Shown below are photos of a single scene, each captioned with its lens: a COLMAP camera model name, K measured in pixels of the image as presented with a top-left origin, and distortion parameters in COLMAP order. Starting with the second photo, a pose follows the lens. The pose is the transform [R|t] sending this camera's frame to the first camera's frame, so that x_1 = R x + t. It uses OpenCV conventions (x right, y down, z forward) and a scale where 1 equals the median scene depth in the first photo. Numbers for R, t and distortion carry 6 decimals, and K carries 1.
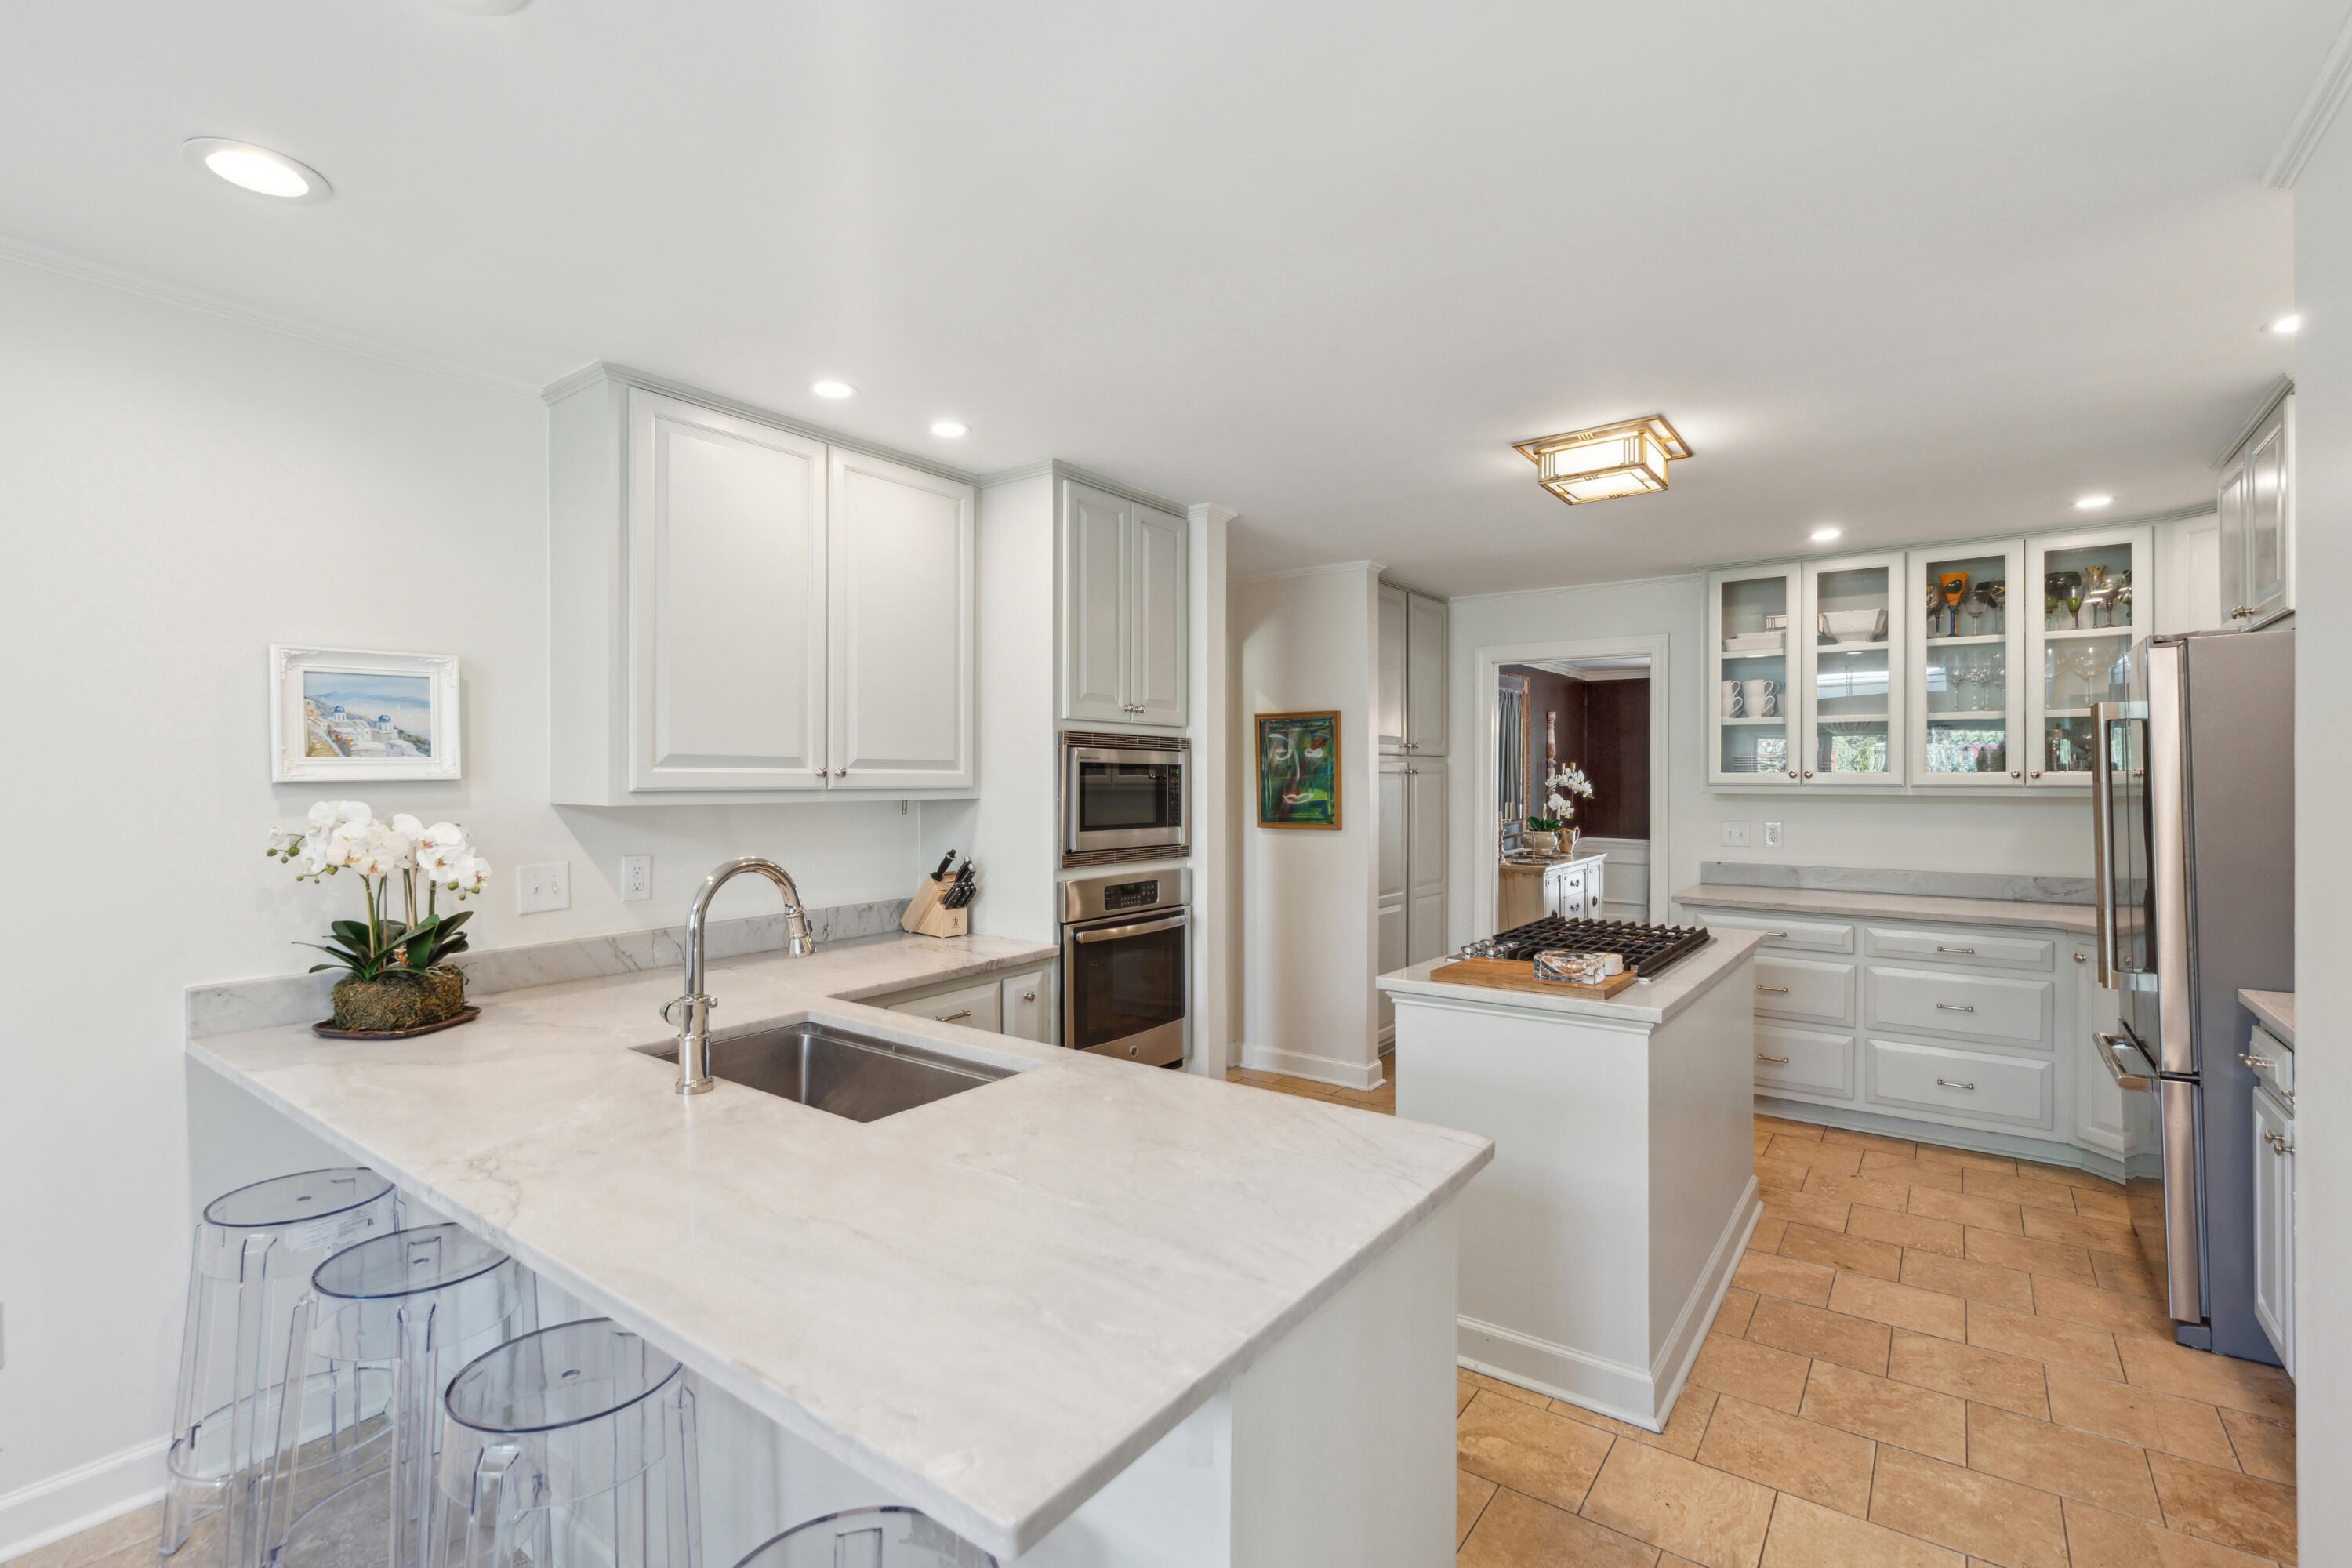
lens RADIAL K [[1066.4, 0, 1170.8], [0, 1066.4, 775.3], [0, 0, 1]] dist [-0.010216, 0.000210]
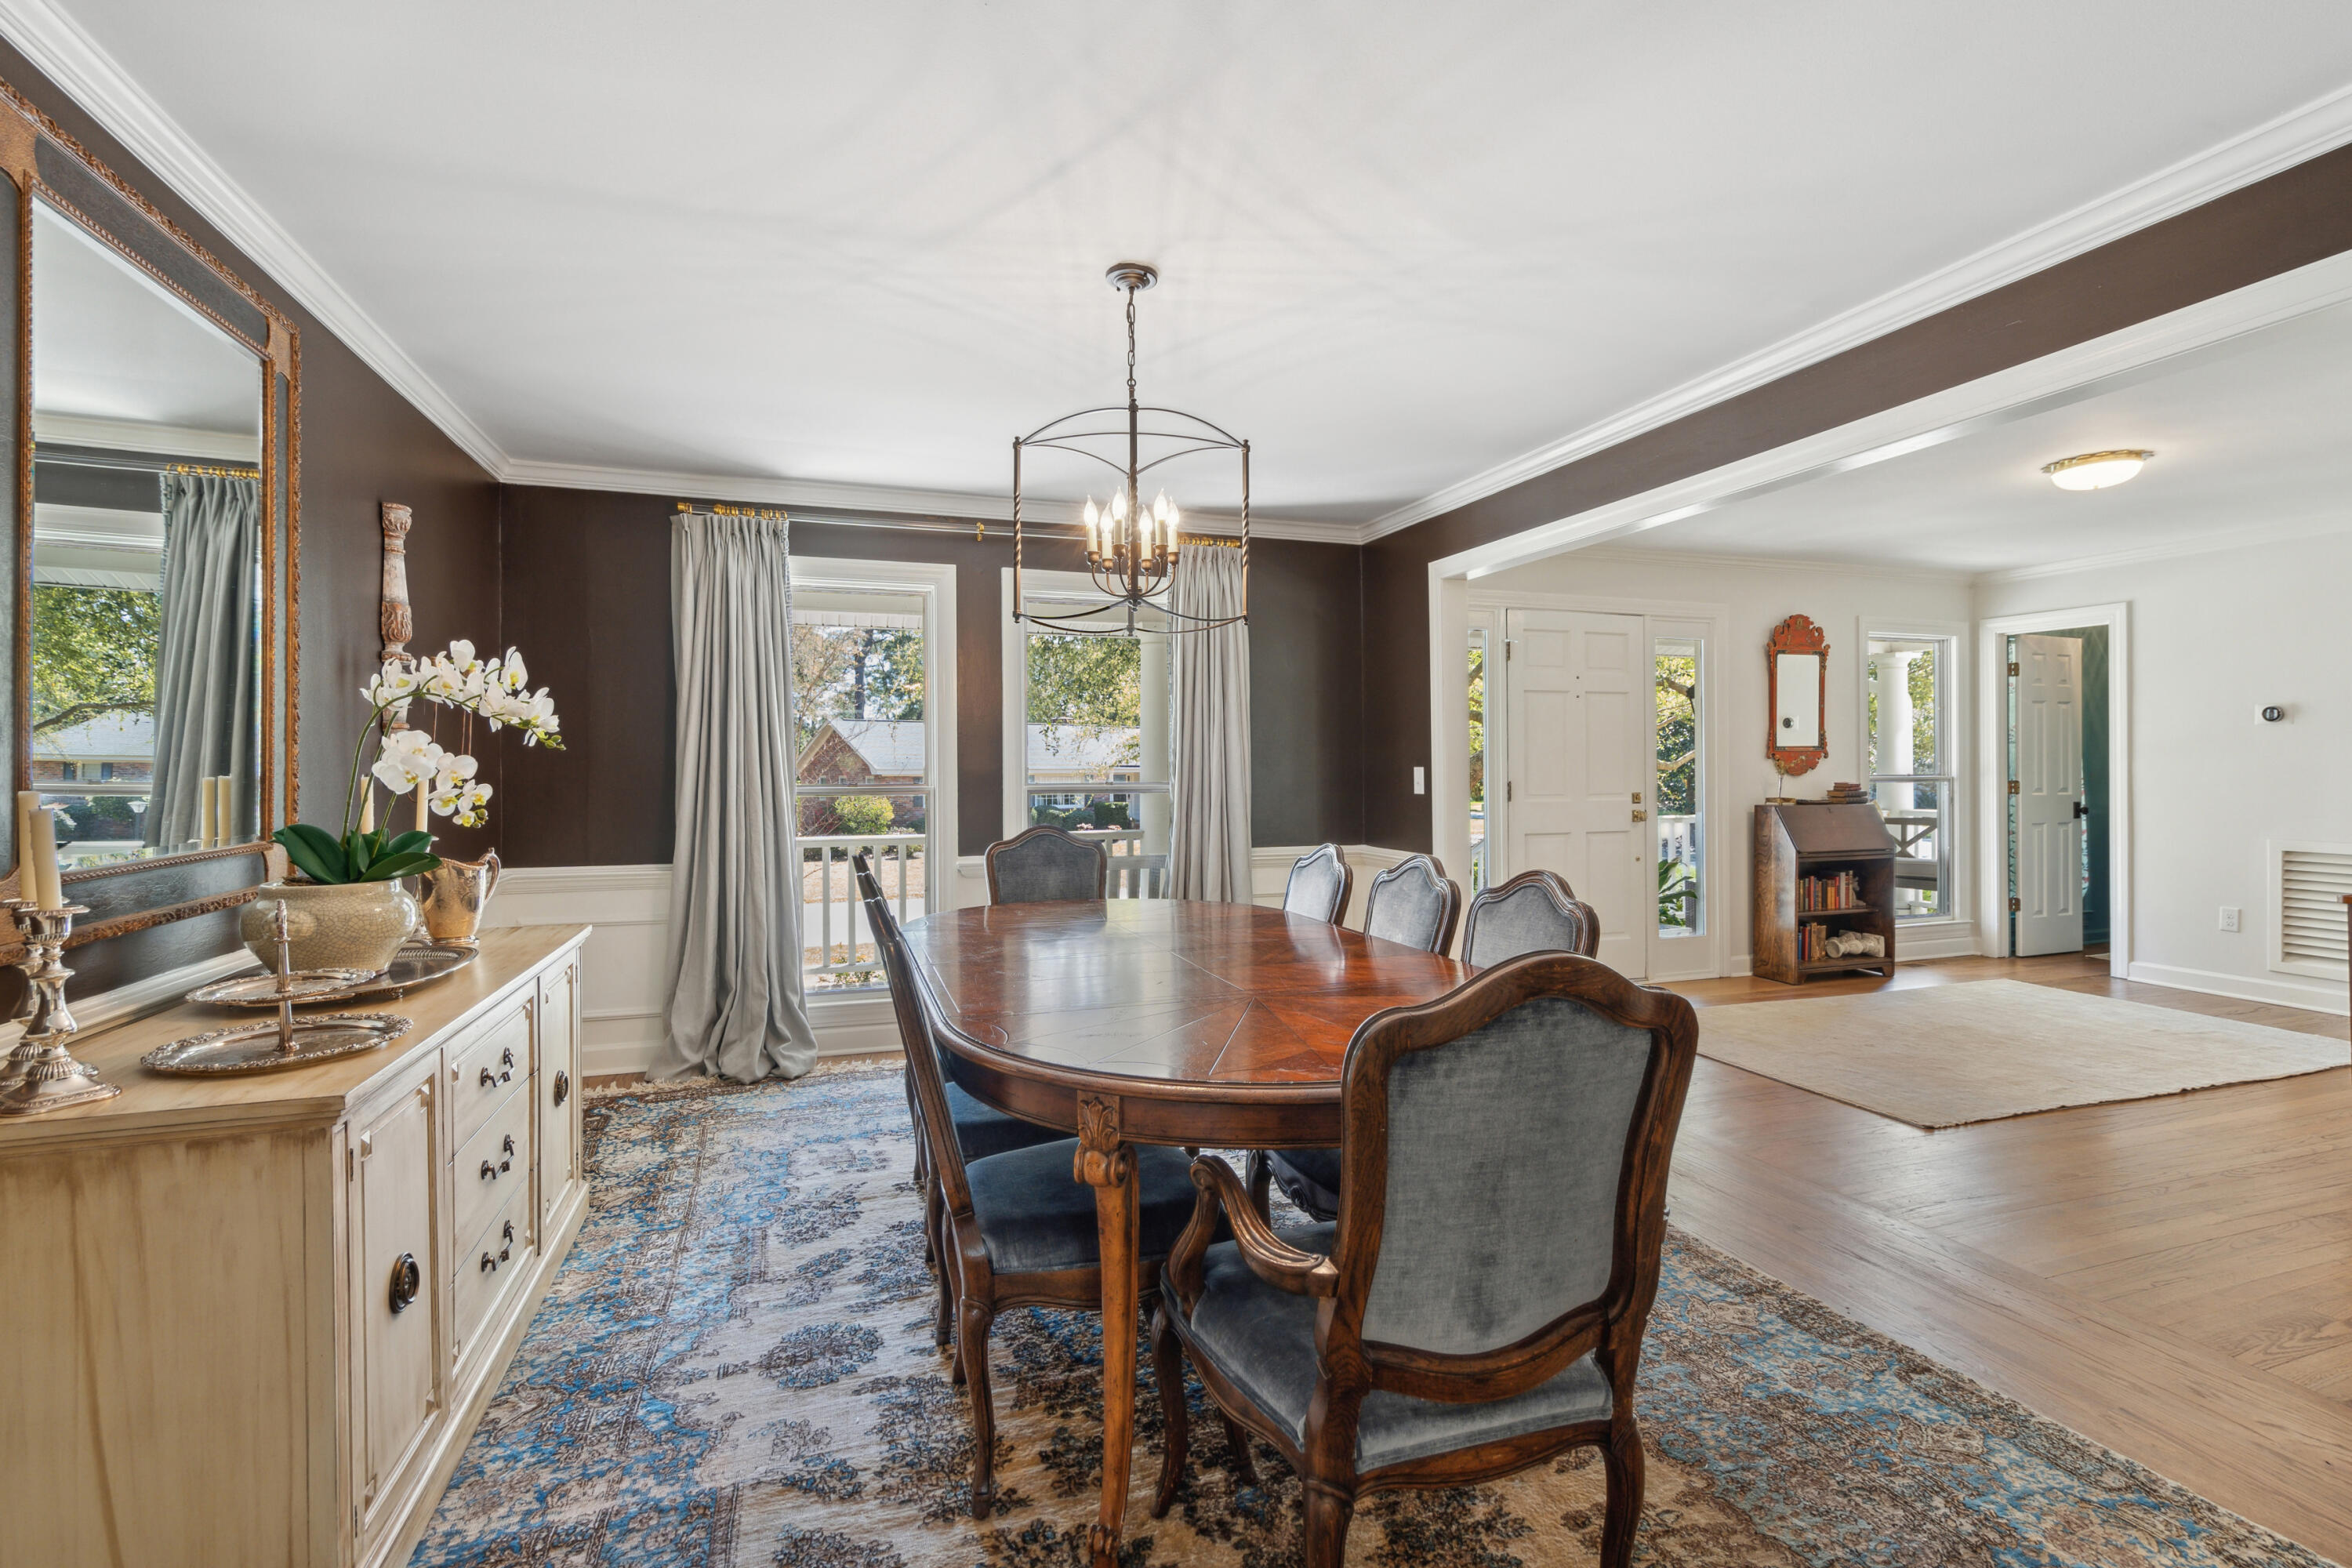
lens RADIAL K [[1066.4, 0, 1170.1], [0, 1066.4, 773.0], [0, 0, 1]] dist [-0.010216, 0.000210]
pose [[0.569218, -0.006182, 0.822163, 0.254801], [0.002381, 0.999980, 0.005871, 0.026464], [-0.822183, -0.001384, 0.569222, 0.701659]]
